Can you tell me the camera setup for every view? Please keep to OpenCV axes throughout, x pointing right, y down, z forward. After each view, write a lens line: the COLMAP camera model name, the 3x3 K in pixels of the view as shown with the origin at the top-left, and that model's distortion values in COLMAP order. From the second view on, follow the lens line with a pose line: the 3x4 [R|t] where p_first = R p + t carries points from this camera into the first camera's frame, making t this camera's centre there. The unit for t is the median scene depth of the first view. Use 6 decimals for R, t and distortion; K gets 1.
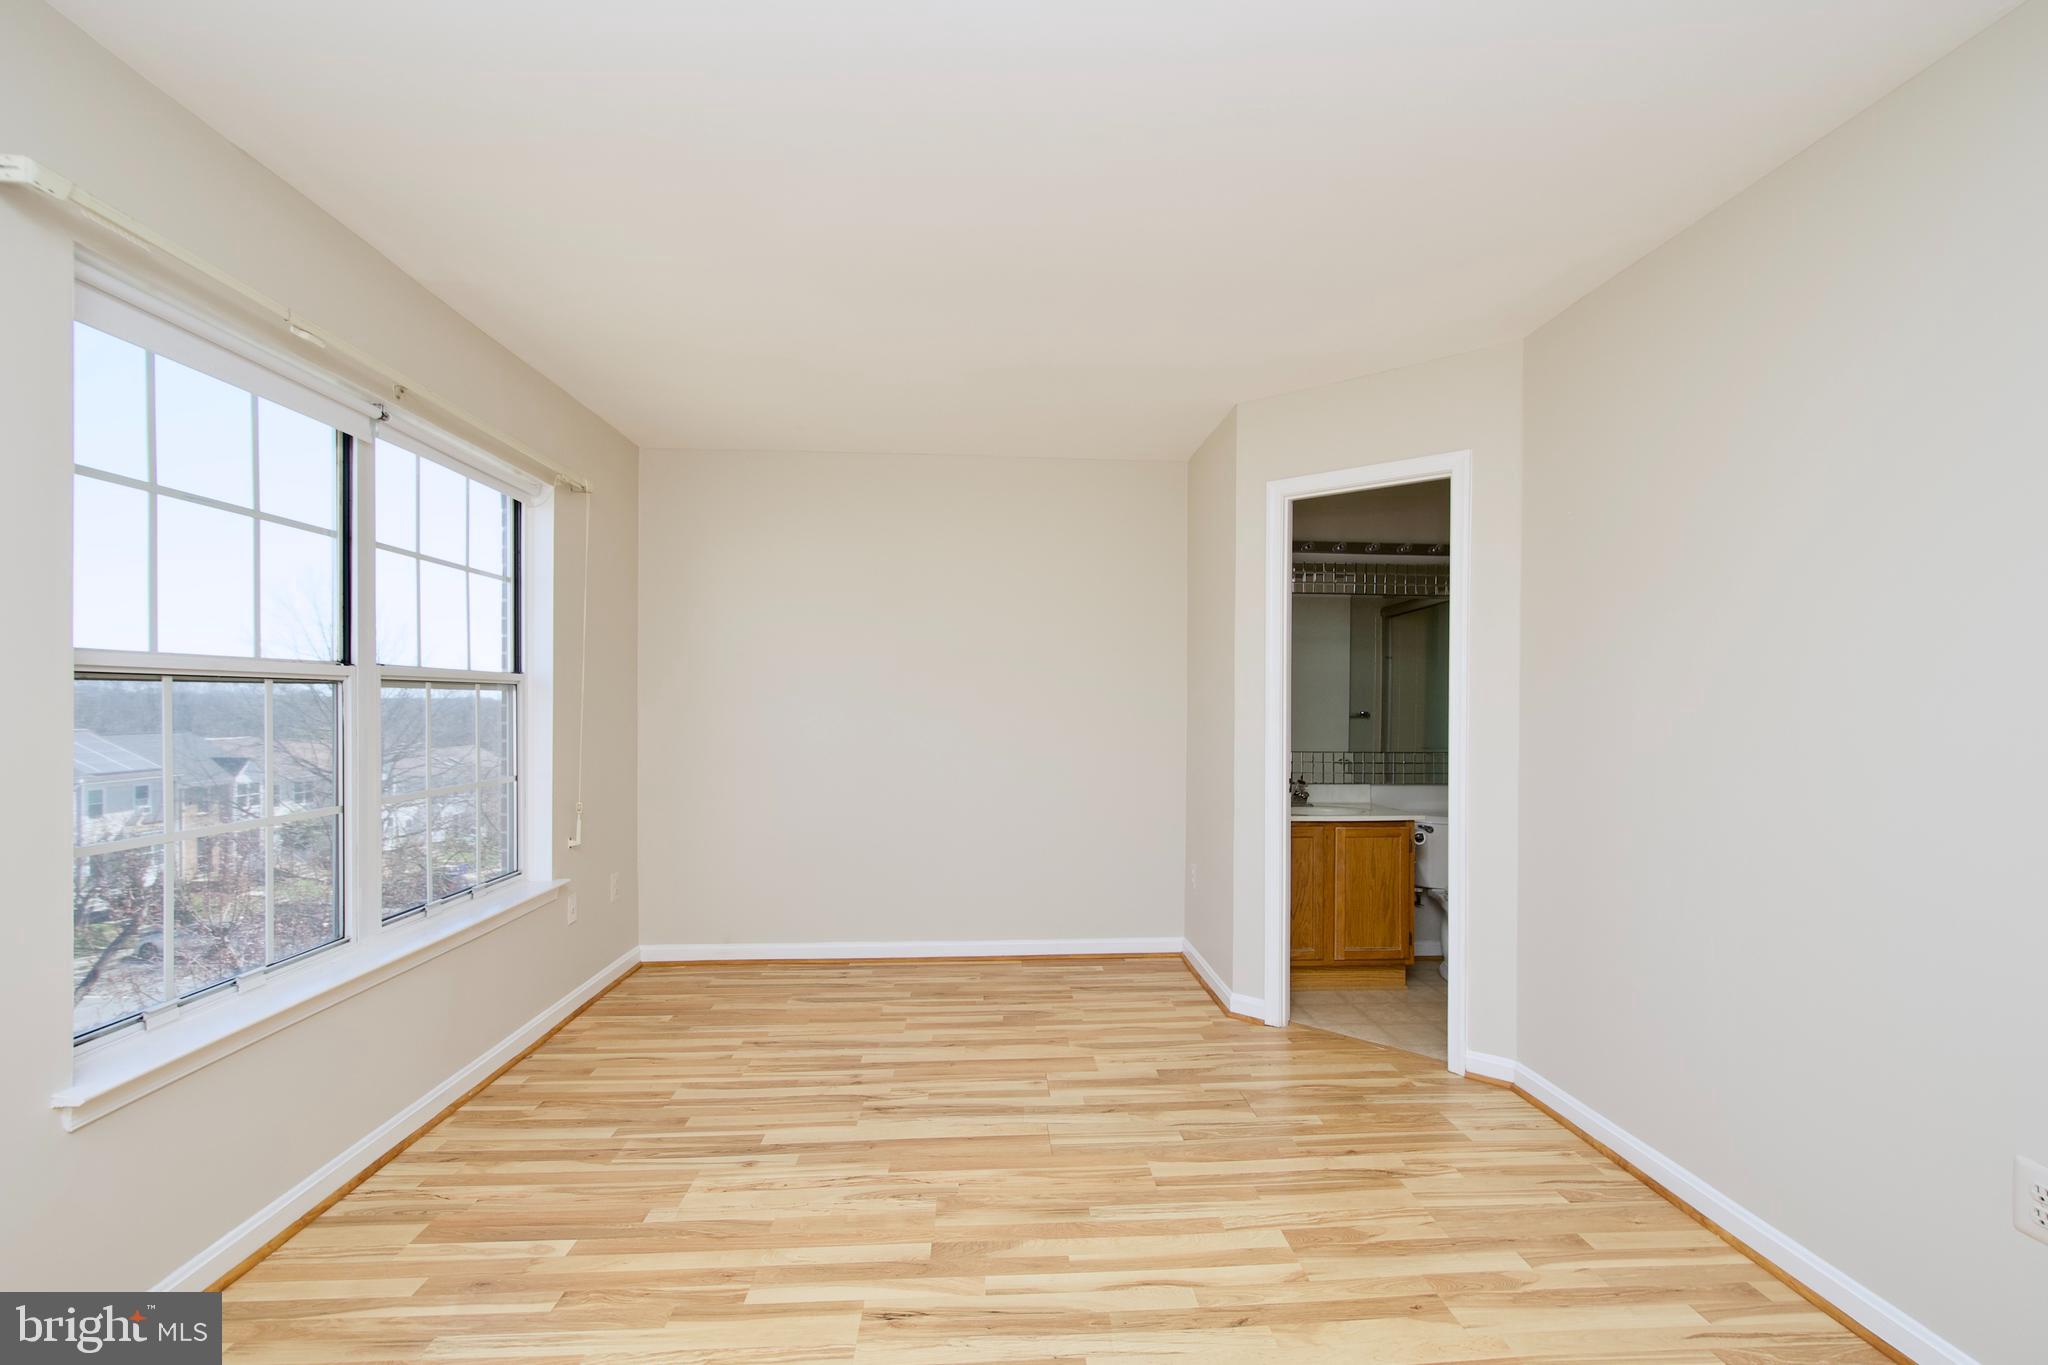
lens RADIAL K [[899.5, 0, 1040.3], [0, 899.5, 709.0], [0, 0, 1]] dist [0.006821, -0.005783]
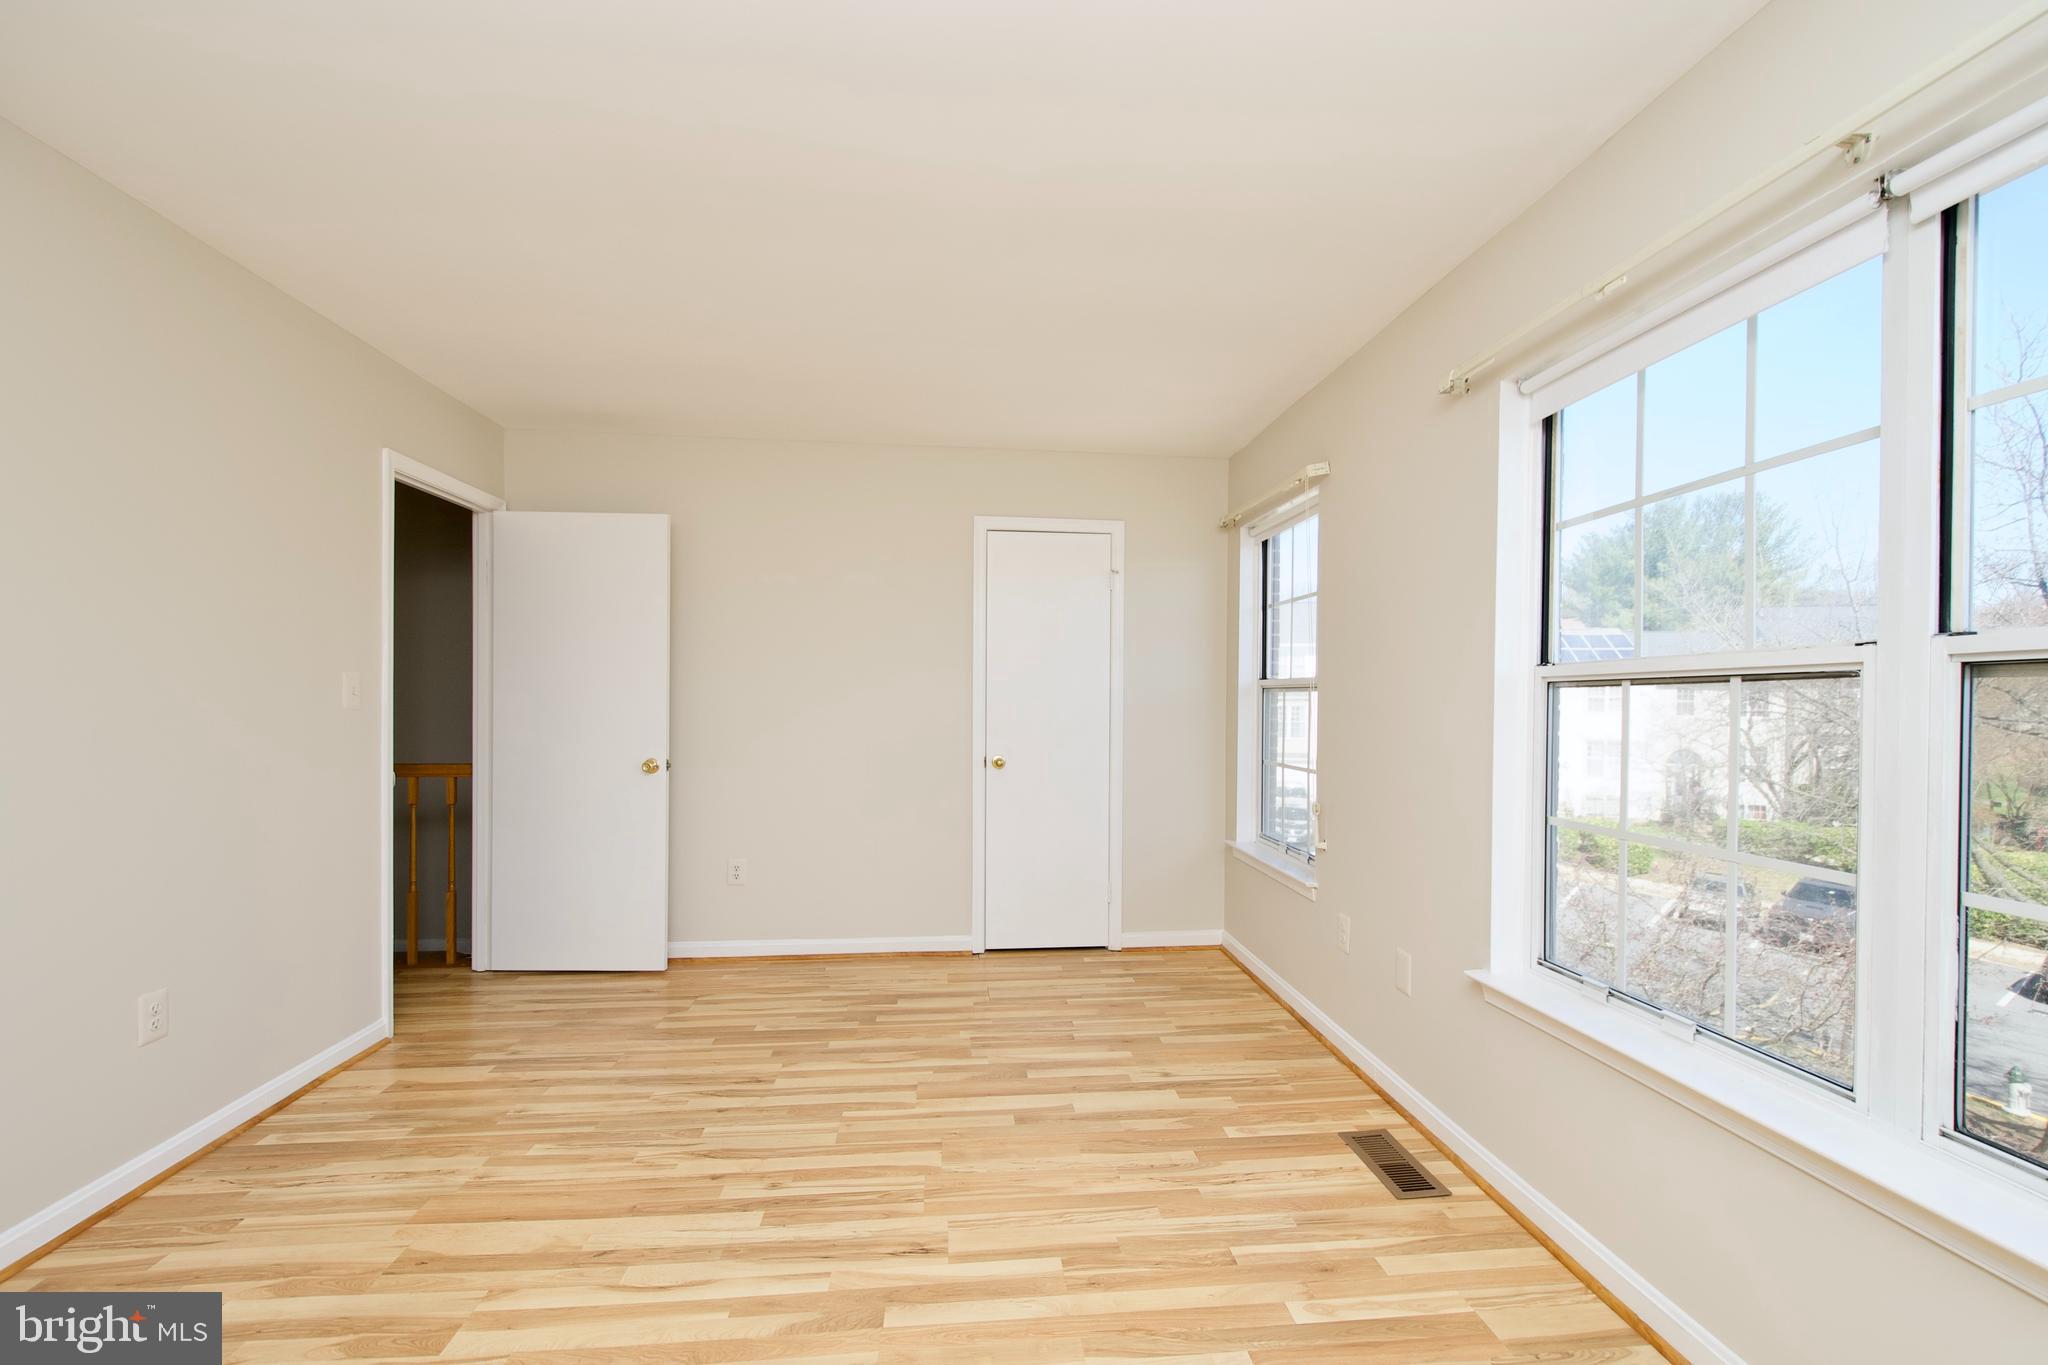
lens RADIAL K [[899.5, 0, 1040.3], [0, 899.5, 709.0], [0, 0, 1]] dist [0.006821, -0.005783]
pose [[-0.999141, -0.012458, -0.039535, -0.170667], [-0.013067, 0.999799, 0.015187, -0.006404], [0.039338, 0.015690, -0.999103, 1.382222]]
